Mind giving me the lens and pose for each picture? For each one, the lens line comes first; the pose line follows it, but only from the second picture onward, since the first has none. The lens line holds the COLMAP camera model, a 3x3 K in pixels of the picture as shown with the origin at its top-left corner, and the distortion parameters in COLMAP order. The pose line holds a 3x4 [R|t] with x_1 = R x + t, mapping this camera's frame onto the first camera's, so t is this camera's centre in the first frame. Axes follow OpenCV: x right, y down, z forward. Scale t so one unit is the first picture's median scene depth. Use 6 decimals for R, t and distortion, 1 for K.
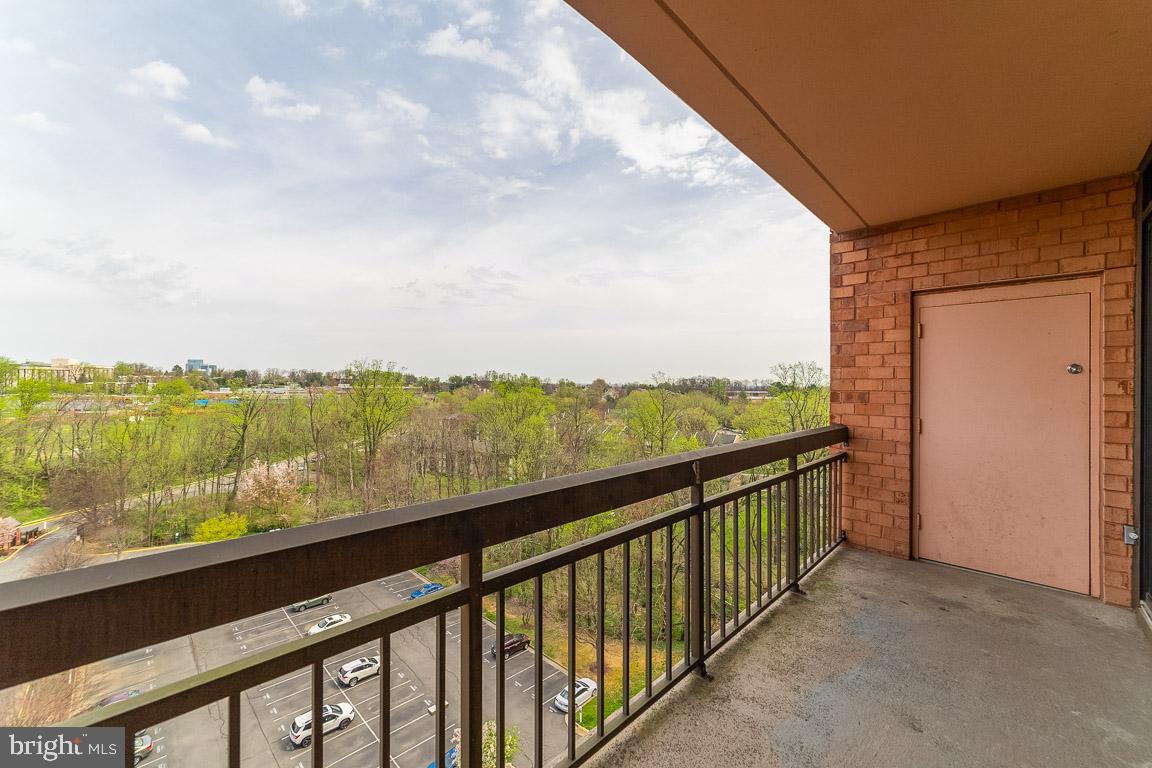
lens RADIAL K [[459.1, 0, 573.9], [0, 459.1, 380.2], [0, 0, 1]] dist [0.001389, 0.000592]
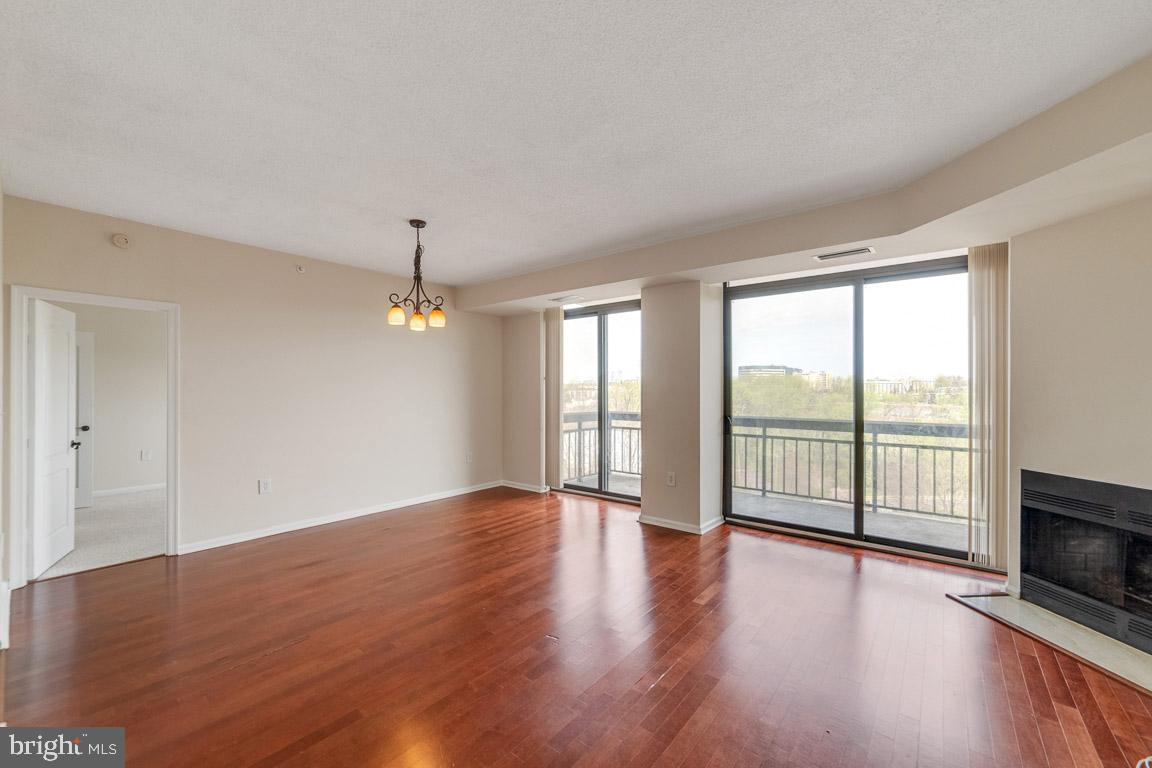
lens RADIAL K [[459.1, 0, 587.2], [0, 459.1, 386.9], [0, 0, 1]] dist [0.001389, 0.000592]
pose [[0.097805, -0.017368, -0.995054, 0.227866], [0.011913, 0.999797, -0.016280, -0.000152], [0.995134, -0.010262, 0.097992, -0.068634]]
